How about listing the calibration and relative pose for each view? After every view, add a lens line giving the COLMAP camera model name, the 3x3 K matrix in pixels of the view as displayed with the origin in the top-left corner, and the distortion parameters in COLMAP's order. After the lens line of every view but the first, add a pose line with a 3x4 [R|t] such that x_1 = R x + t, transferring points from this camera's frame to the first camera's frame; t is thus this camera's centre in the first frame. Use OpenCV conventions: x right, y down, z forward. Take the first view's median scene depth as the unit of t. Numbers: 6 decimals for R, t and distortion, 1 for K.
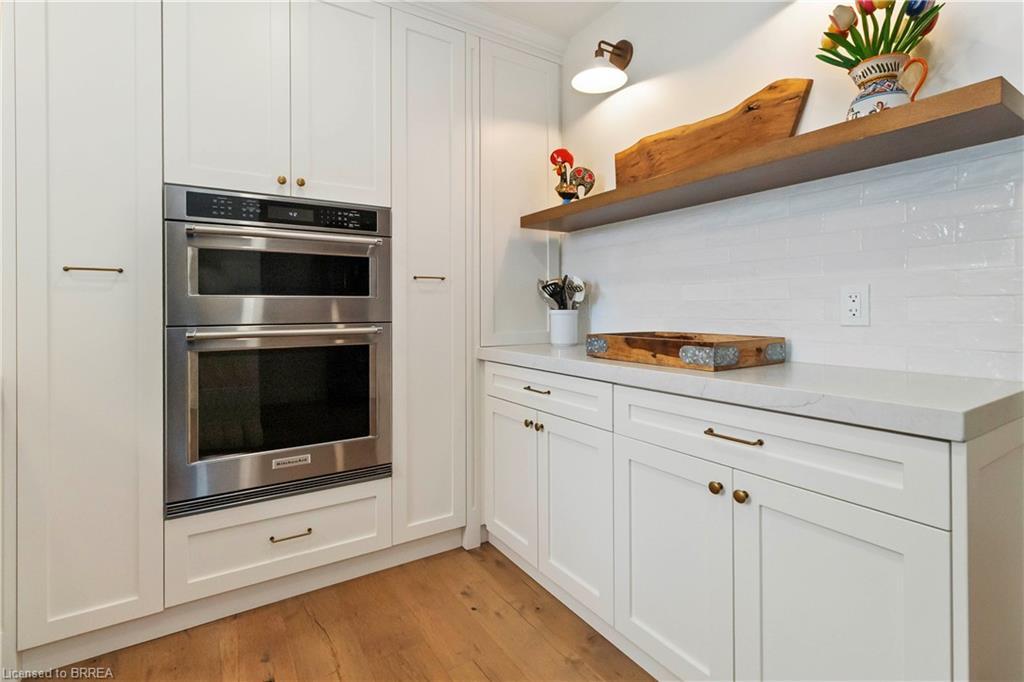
lens RADIAL K [[486.0, 0, 511.4], [0, 486.0, 314.5], [0, 0, 1]] dist [0.007538, 0.000609]
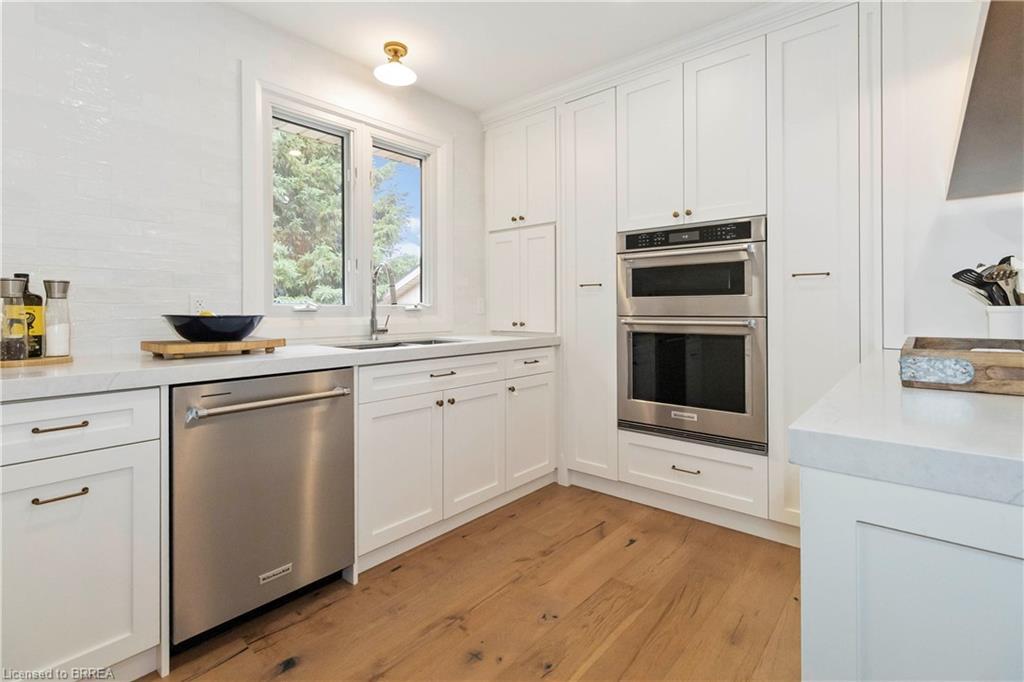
lens RADIAL K [[477.3, 0, 509.6], [0, 477.3, 318.5], [0, 0, 1]] dist [-0.000655, 0.000079]
pose [[0.281589, 0.020902, -0.959307, 0.696513], [-0.012236, 0.999760, 0.018192, 0.006860], [0.959457, 0.006615, 0.281777, 0.140639]]
